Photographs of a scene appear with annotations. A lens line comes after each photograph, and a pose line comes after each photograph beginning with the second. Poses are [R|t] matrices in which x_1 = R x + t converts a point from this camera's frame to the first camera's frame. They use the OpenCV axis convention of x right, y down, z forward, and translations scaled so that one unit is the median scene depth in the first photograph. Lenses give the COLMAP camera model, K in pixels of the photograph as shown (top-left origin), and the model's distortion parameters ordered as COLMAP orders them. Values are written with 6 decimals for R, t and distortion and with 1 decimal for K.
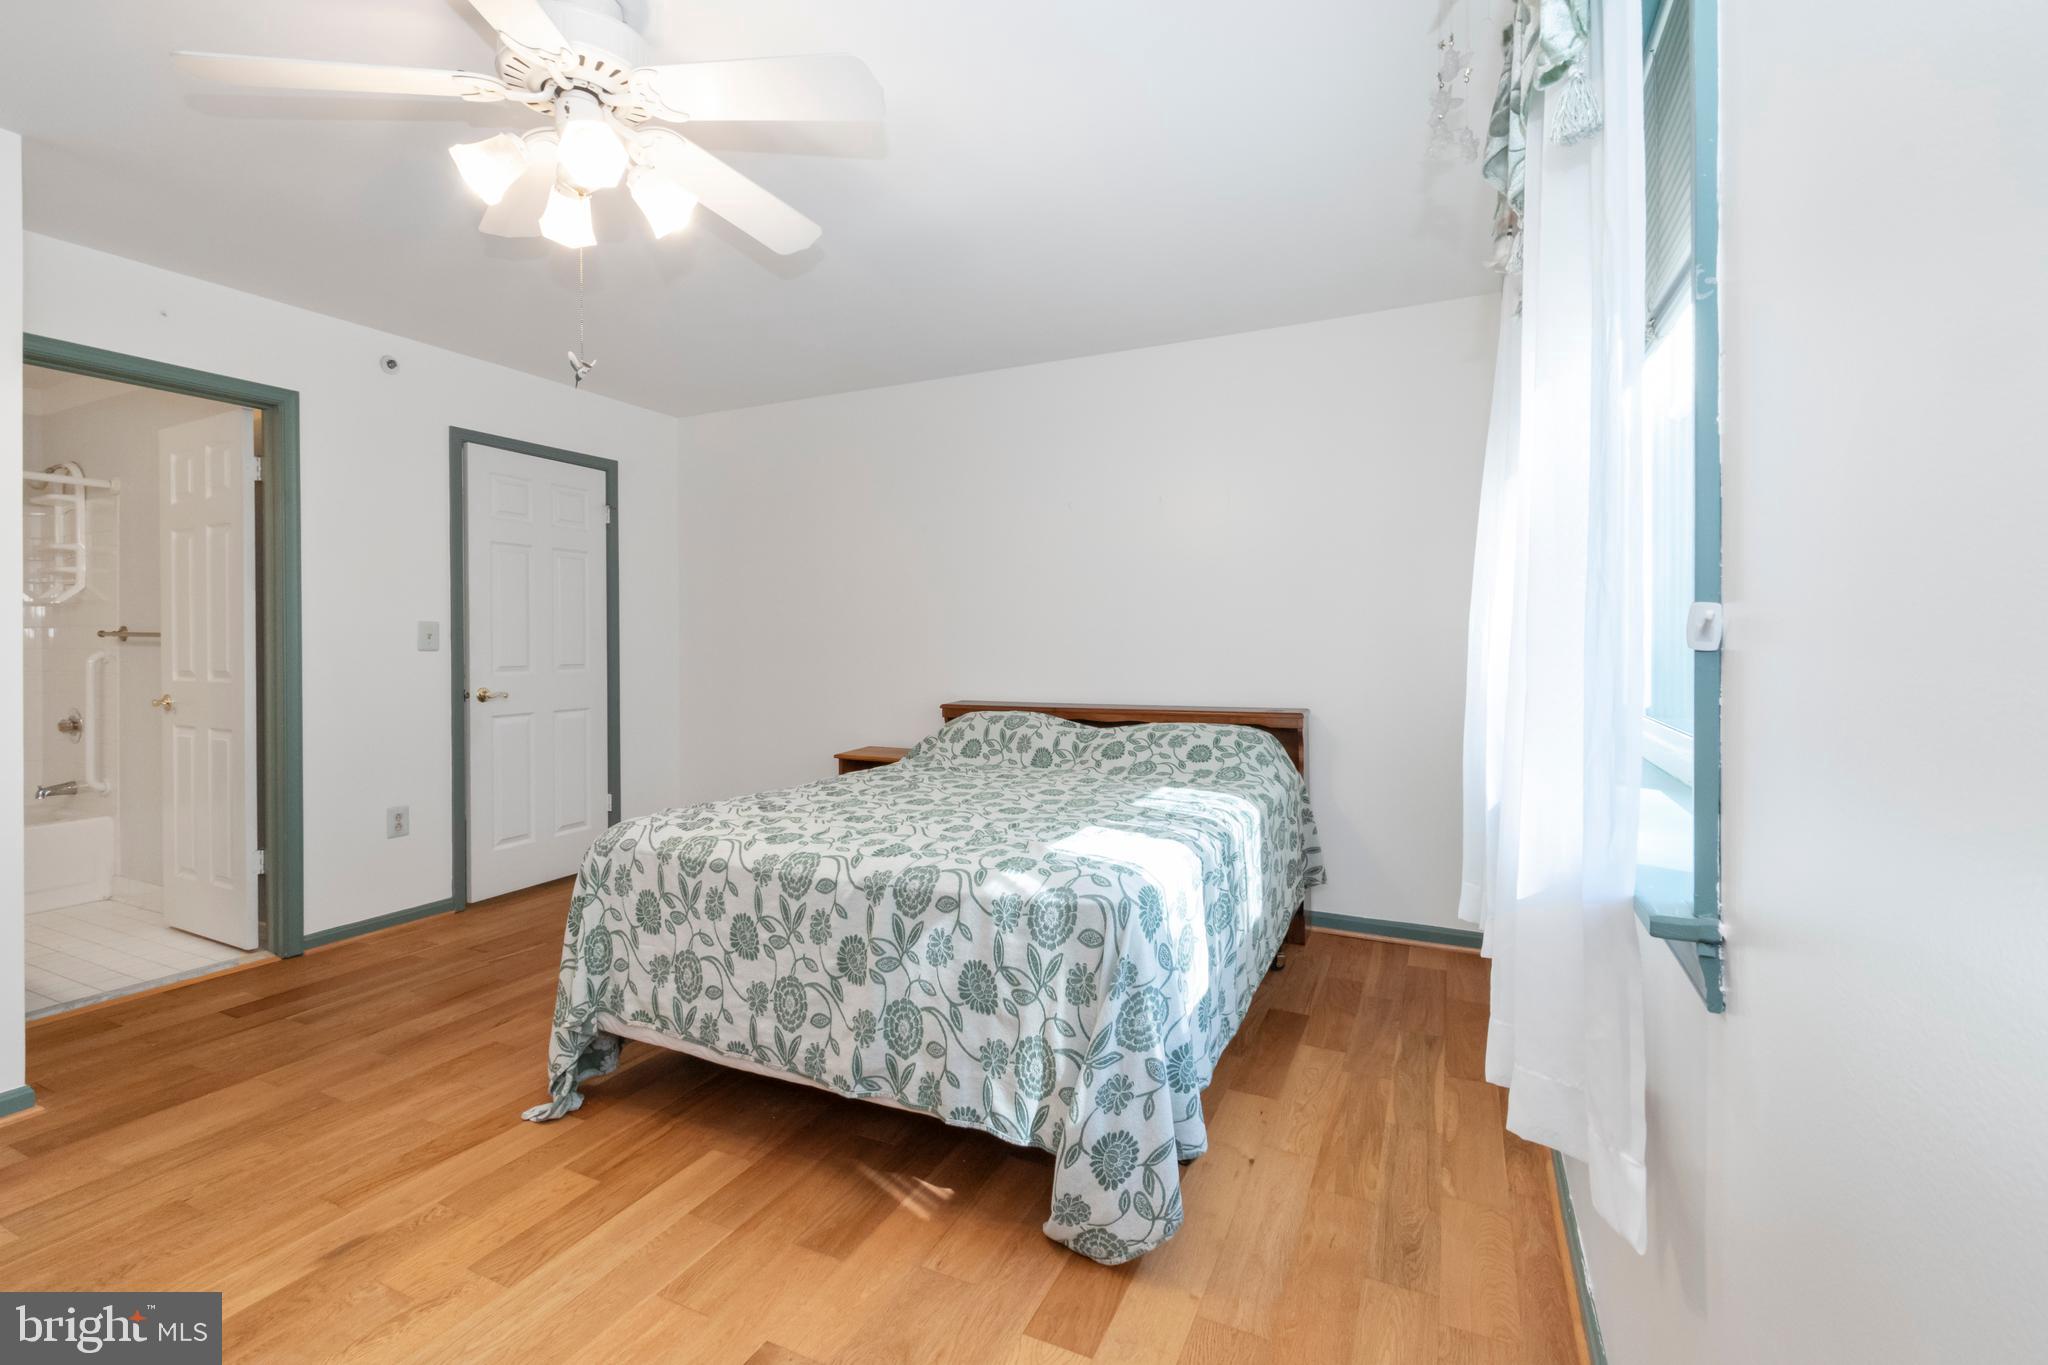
lens RADIAL K [[915.3, 0, 1017.9], [0, 915.3, 646.2], [0, 0, 1]] dist [0.001345, -0.000559]
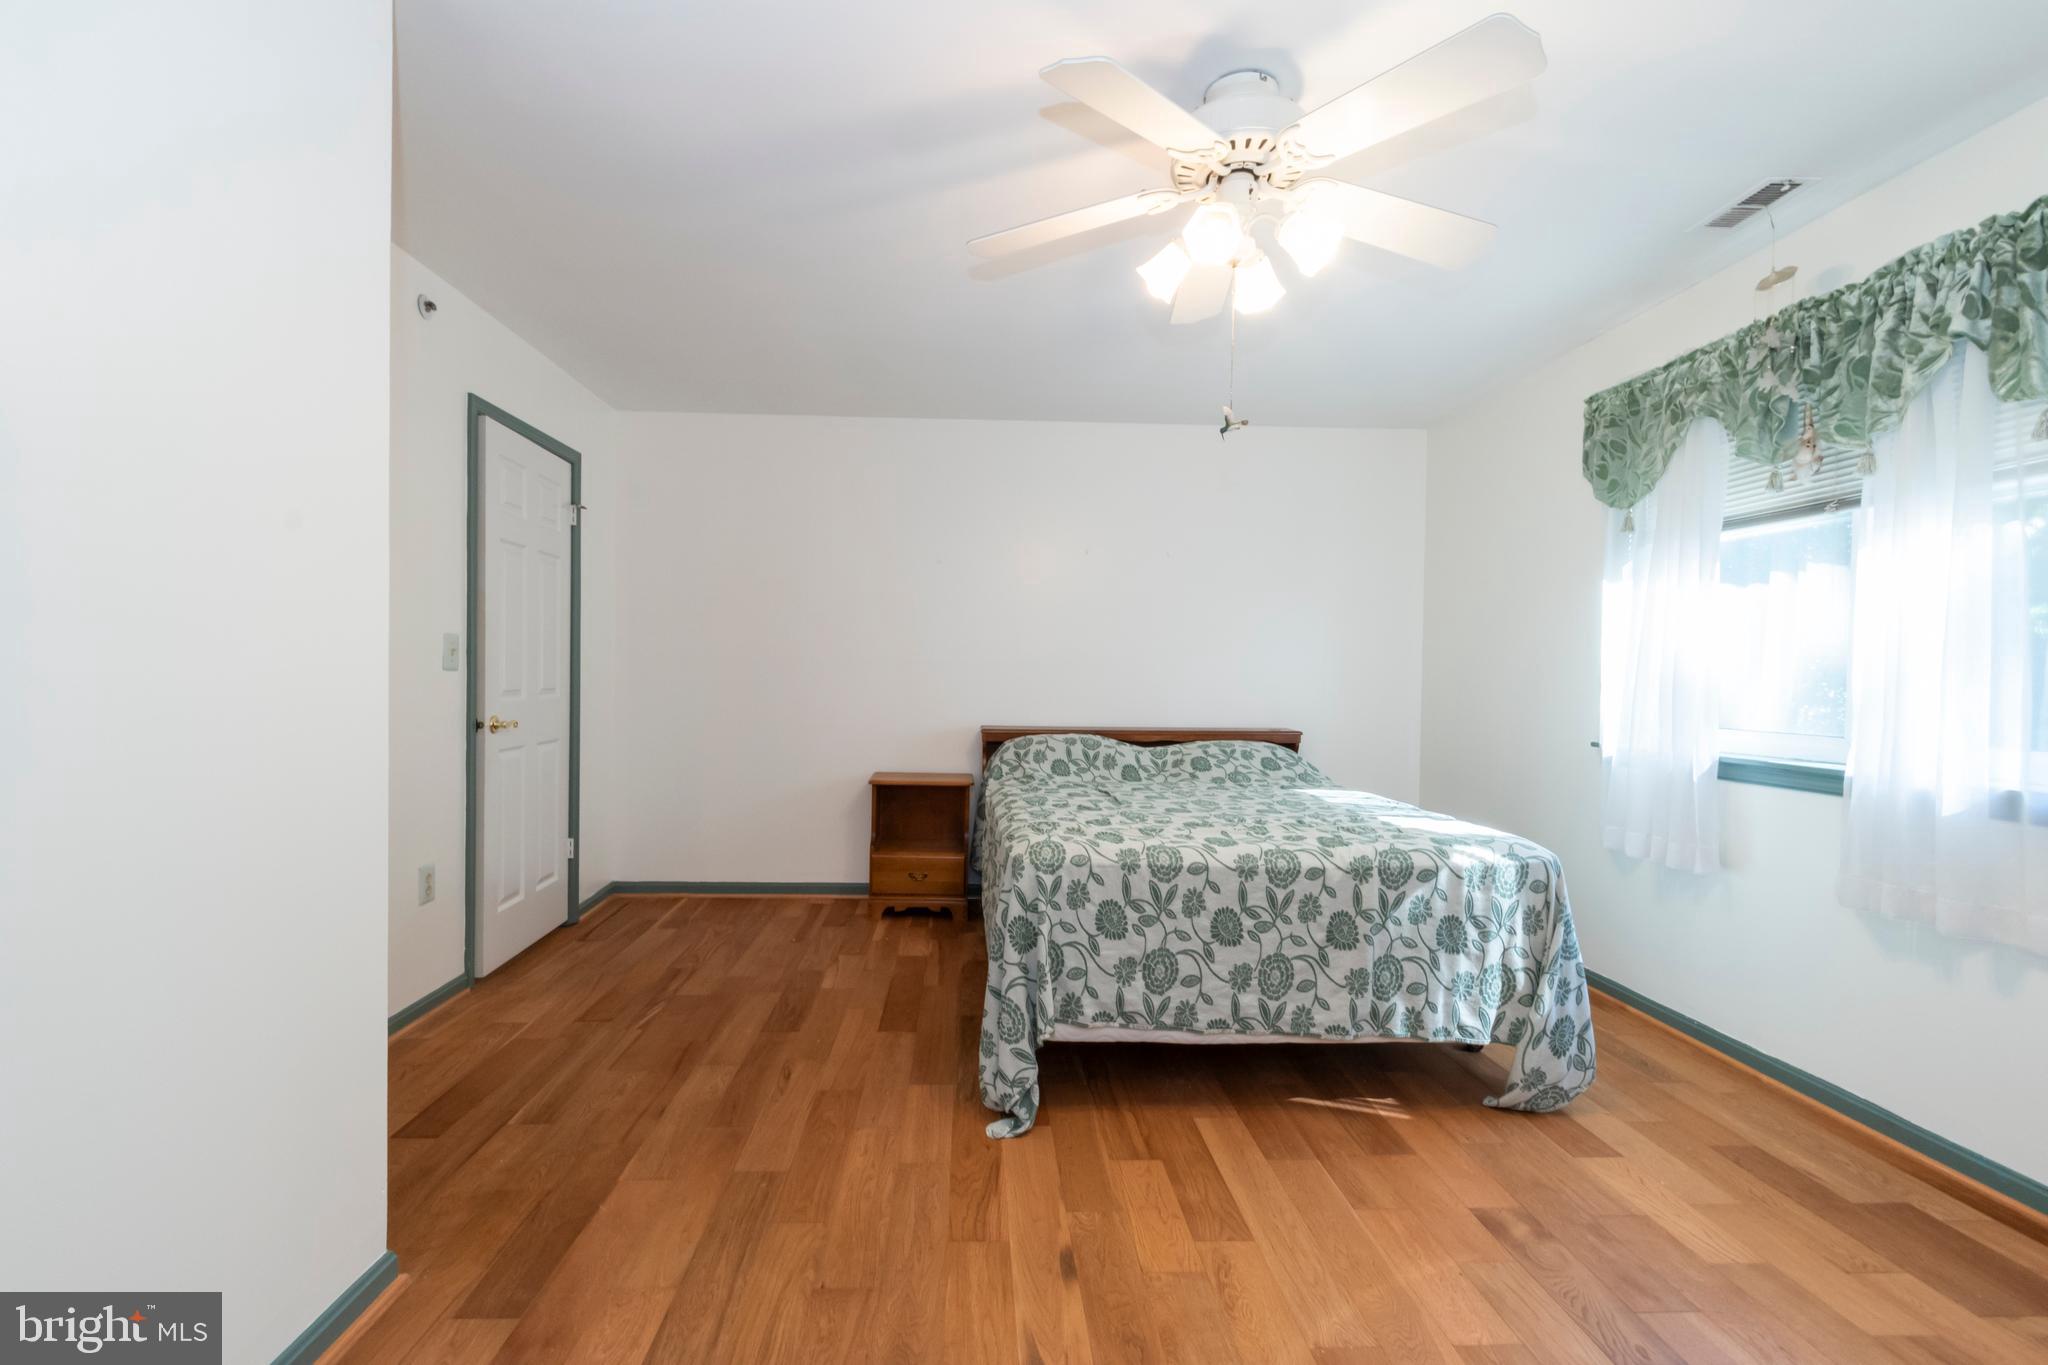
lens RADIAL K [[887.8, 0, 998.8], [0, 887.8, 693.8], [0, 0, 1]] dist [0.003405, -0.000513]
pose [[0.882993, 0.005786, 0.469351, -1.099659], [-0.015471, 0.999739, 0.016783, 0.010019], [-0.469132, -0.022080, 0.882852, 0.158513]]
